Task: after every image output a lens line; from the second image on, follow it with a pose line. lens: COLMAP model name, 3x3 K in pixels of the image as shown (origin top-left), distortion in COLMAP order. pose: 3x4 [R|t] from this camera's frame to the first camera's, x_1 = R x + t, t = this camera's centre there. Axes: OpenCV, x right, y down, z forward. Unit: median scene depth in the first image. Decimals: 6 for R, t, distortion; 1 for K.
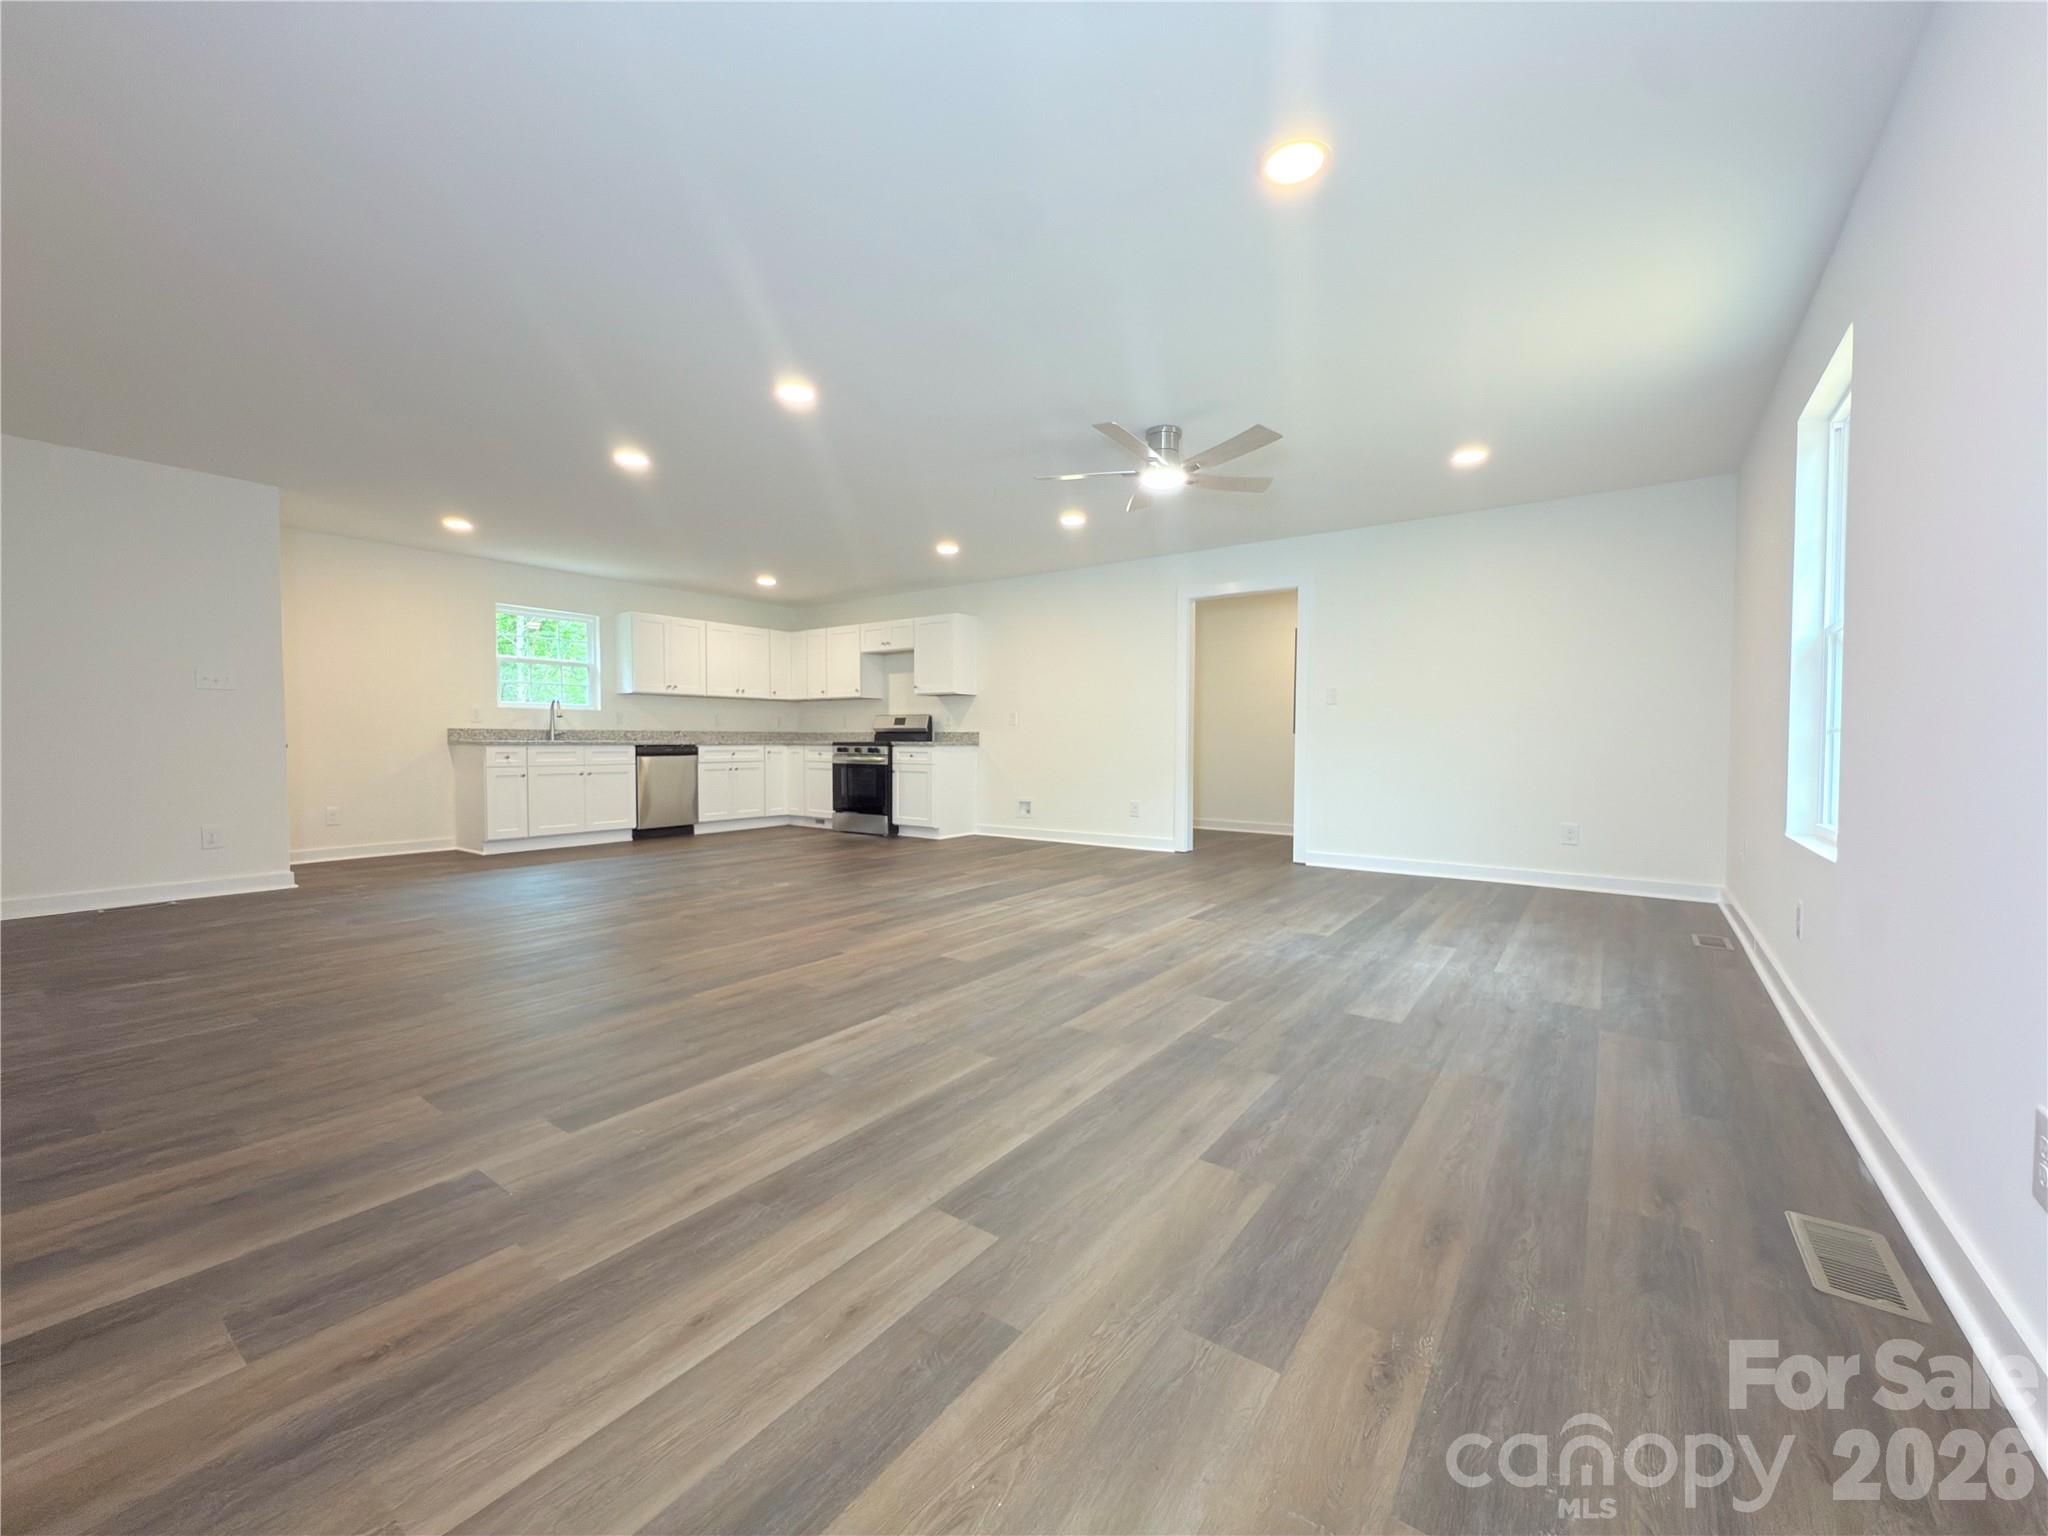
lens RADIAL K [[817.7, 0, 1022.7], [0, 817.7, 763.3], [0, 0, 1]] dist [0.001726, 0.000825]
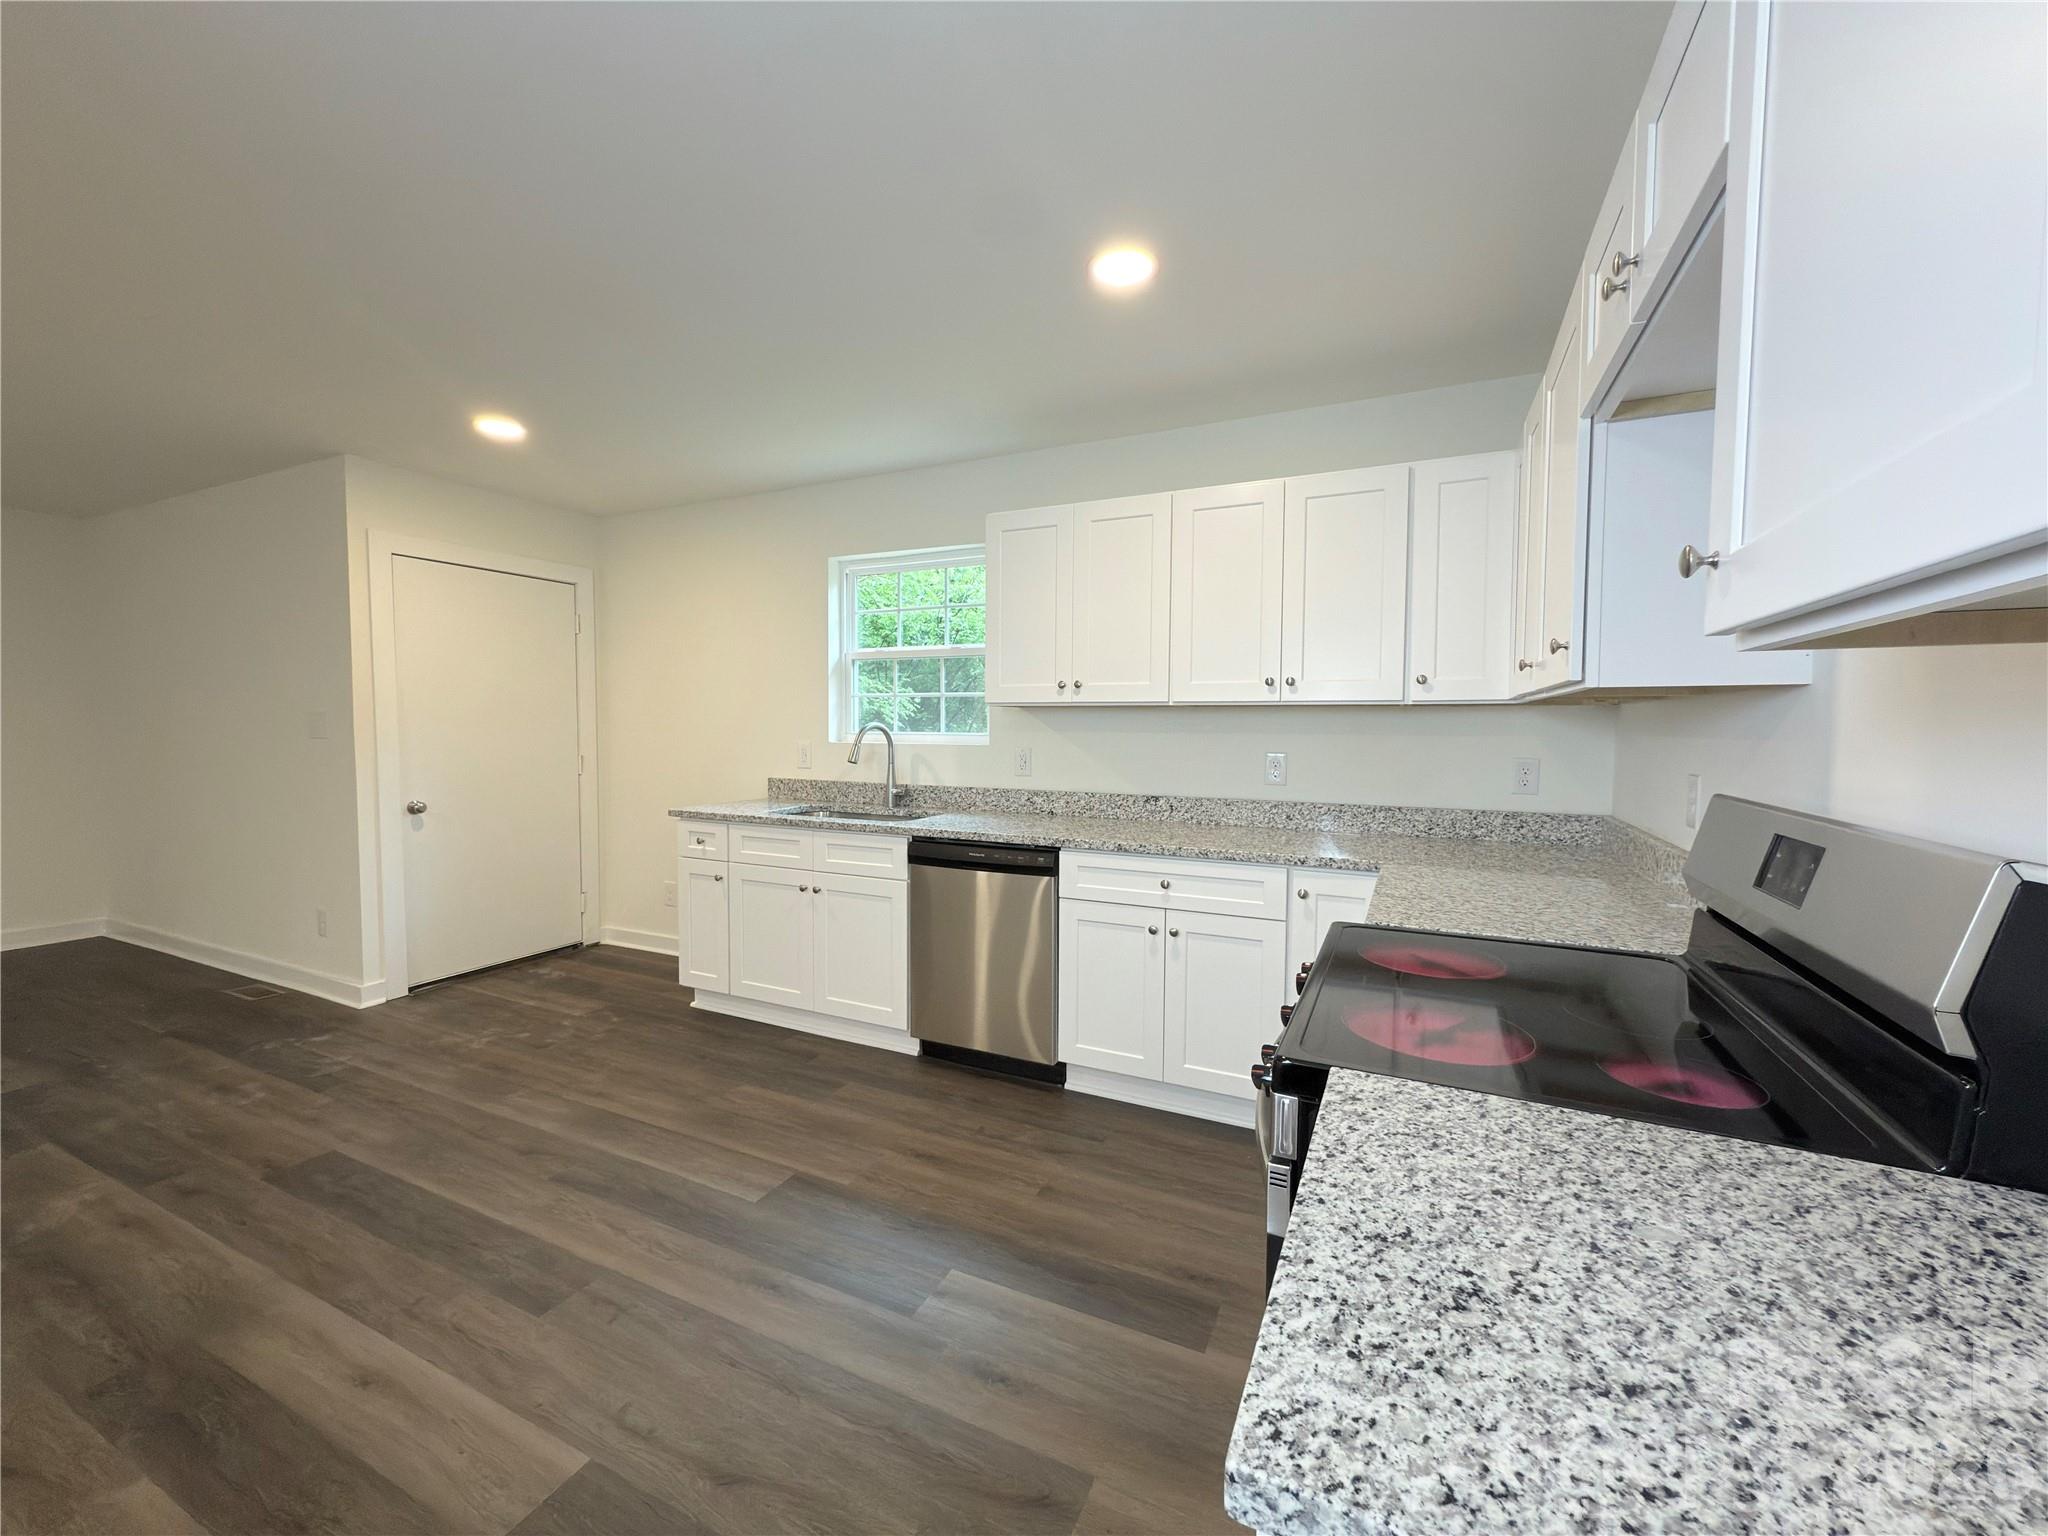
lens RADIAL K [[817.7, 0, 1022.7], [0, 817.7, 763.3], [0, 0, 1]] dist [0.001726, 0.000825]
pose [[0.178503, 0.045348, -0.982894, -0.053921], [-0.034199, 0.998620, 0.039862, -0.073957], [0.983345, 0.026499, 0.179808, 0.937138]]
